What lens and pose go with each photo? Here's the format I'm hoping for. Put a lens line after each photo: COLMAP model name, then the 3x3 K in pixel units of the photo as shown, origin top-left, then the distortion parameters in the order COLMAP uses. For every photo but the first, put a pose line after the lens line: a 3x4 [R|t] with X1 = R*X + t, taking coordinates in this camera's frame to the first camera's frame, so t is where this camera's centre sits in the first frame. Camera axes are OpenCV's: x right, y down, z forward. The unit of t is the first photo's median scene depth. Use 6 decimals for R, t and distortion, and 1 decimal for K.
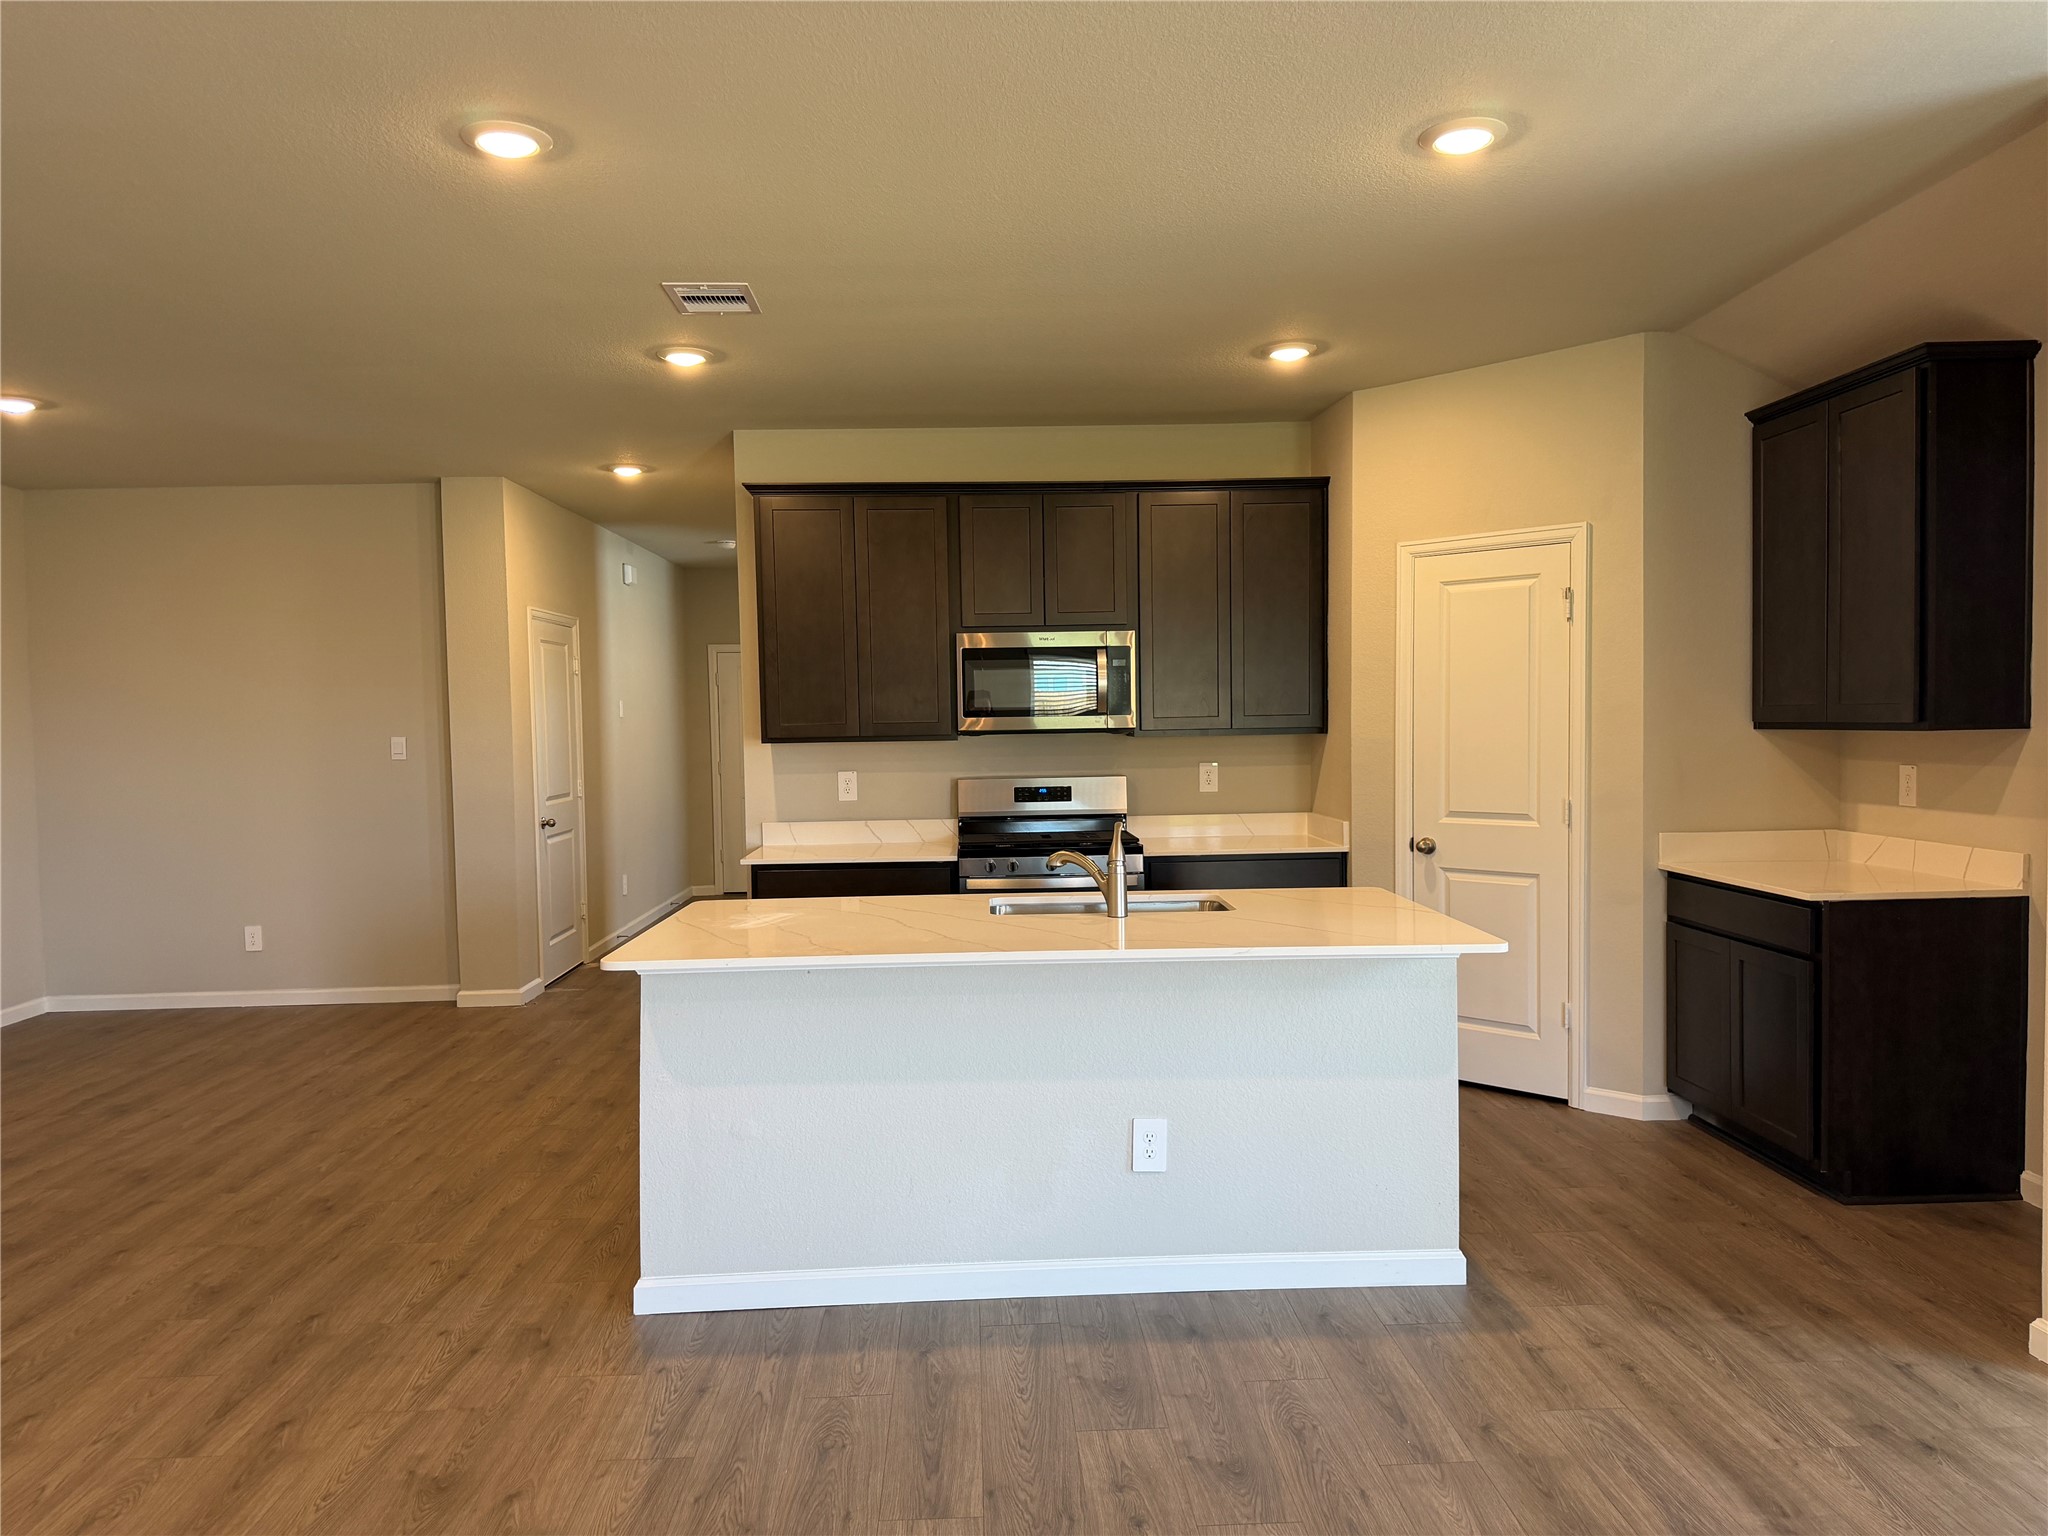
lens RADIAL K [[1439.5, 0, 1026.3], [0, 1439.5, 817.4], [0, 0, 1]] dist [0.023233, -0.040324]
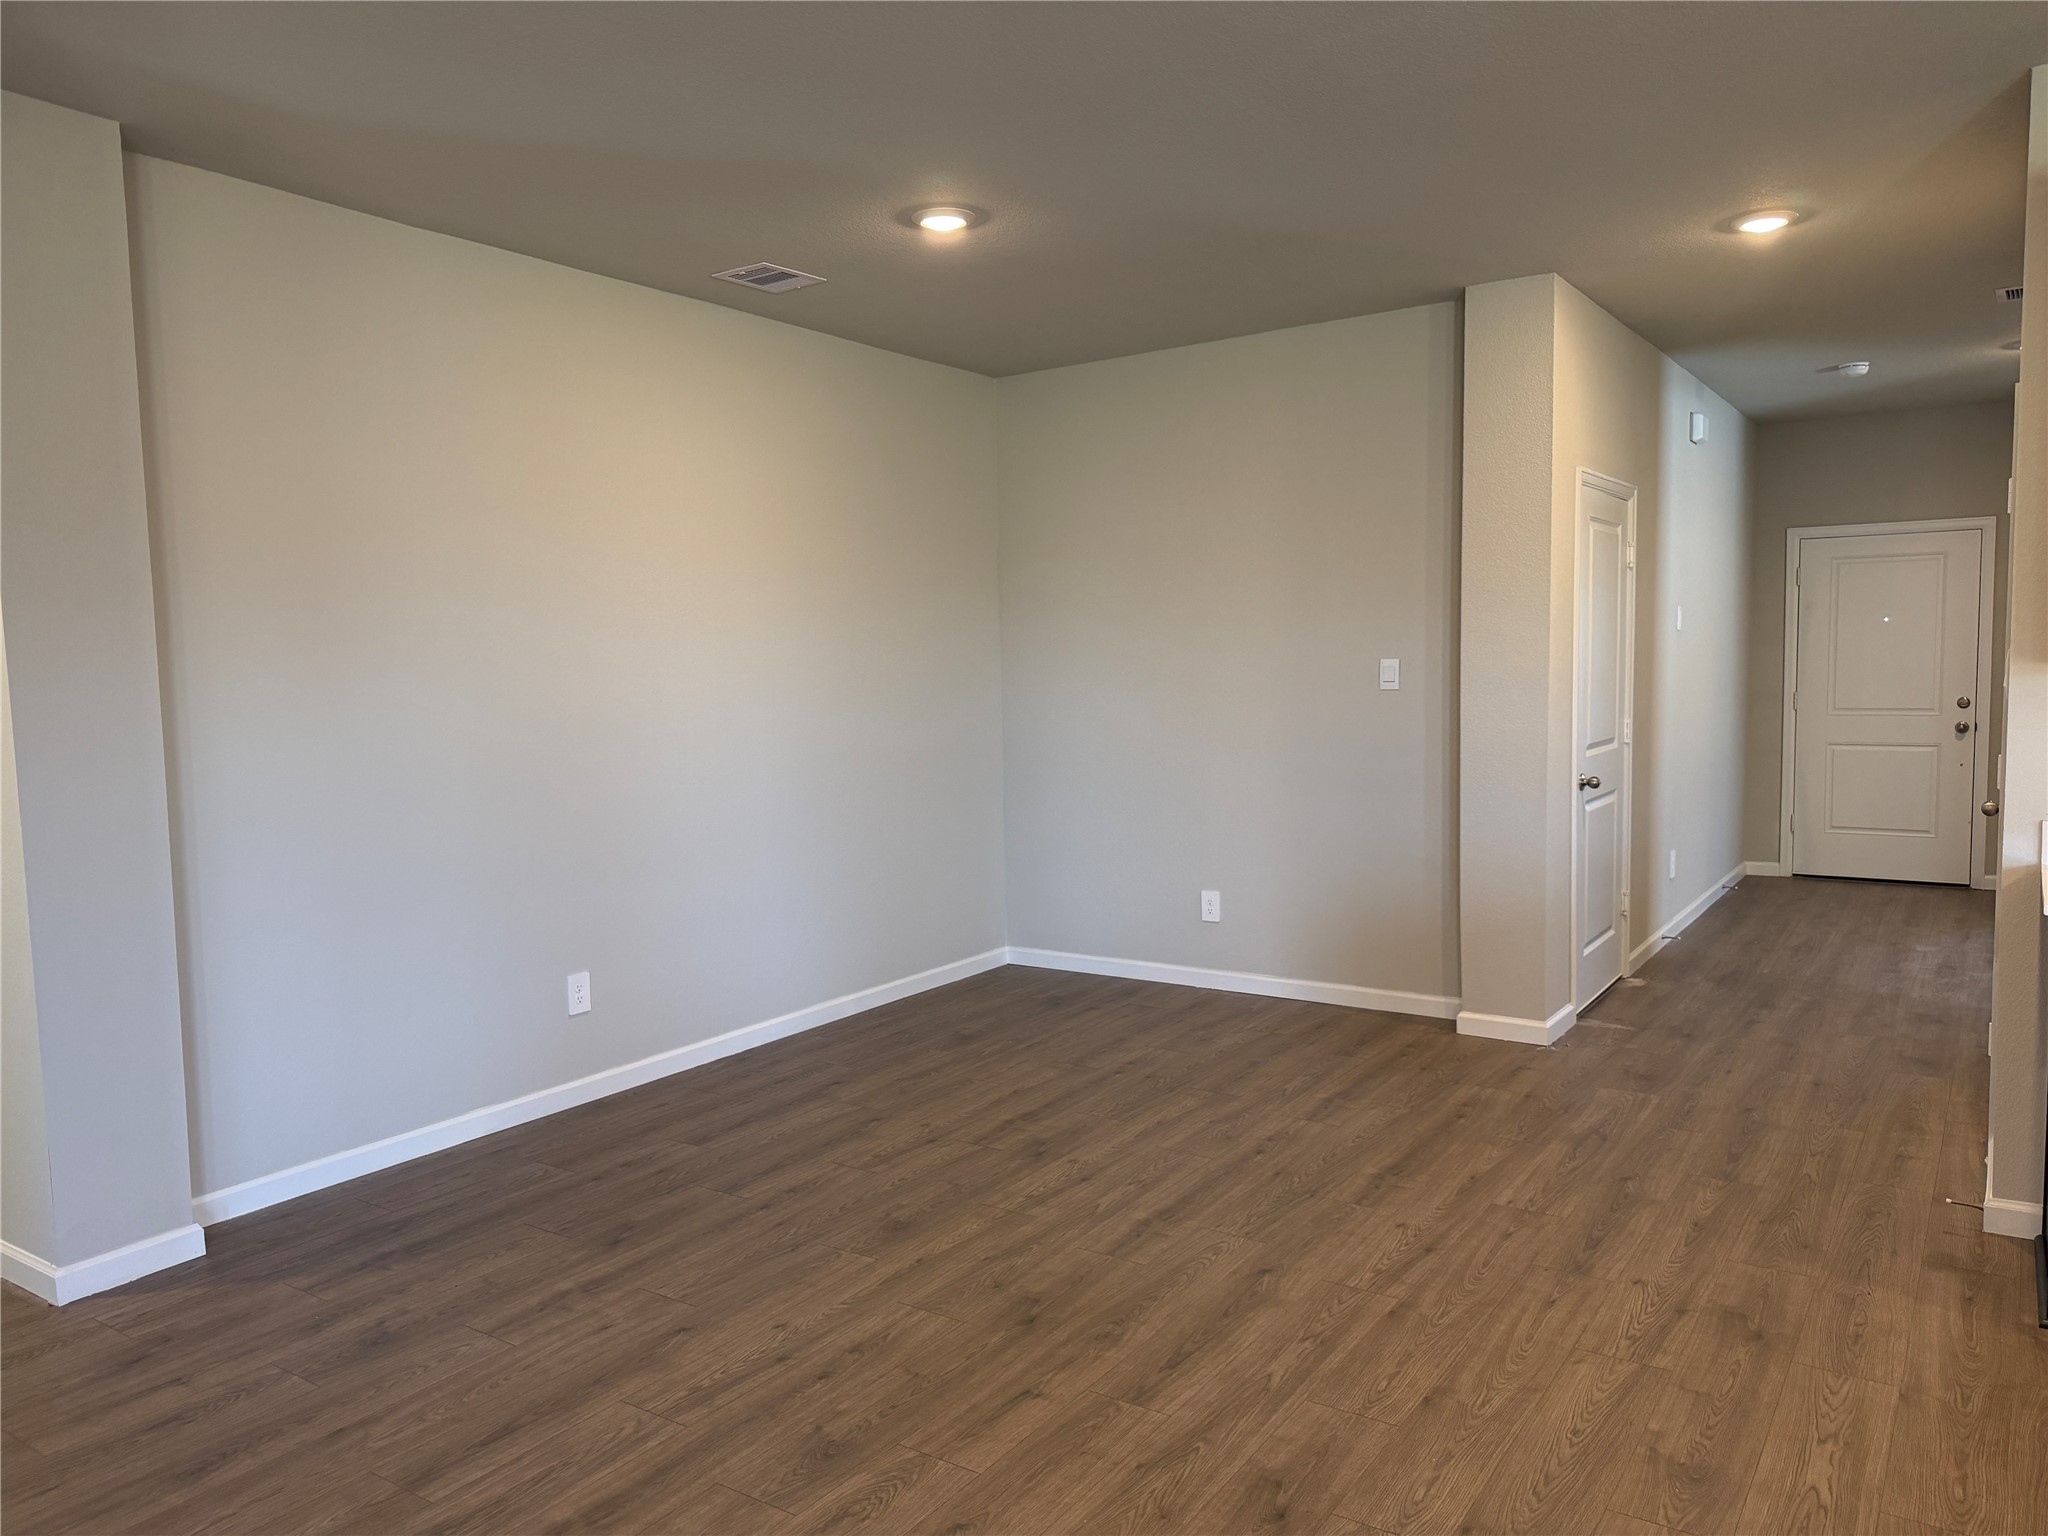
lens RADIAL K [[1425.6, 0, 1024.0], [0, 1425.6, 768.0], [0, 0, 1]] dist [0.033326, -0.131216]
pose [[0.802838, 0.040460, -0.594823, -0.173266], [-0.028712, 0.999161, 0.029211, -0.018432], [0.595506, -0.006373, 0.803326, 0.351010]]
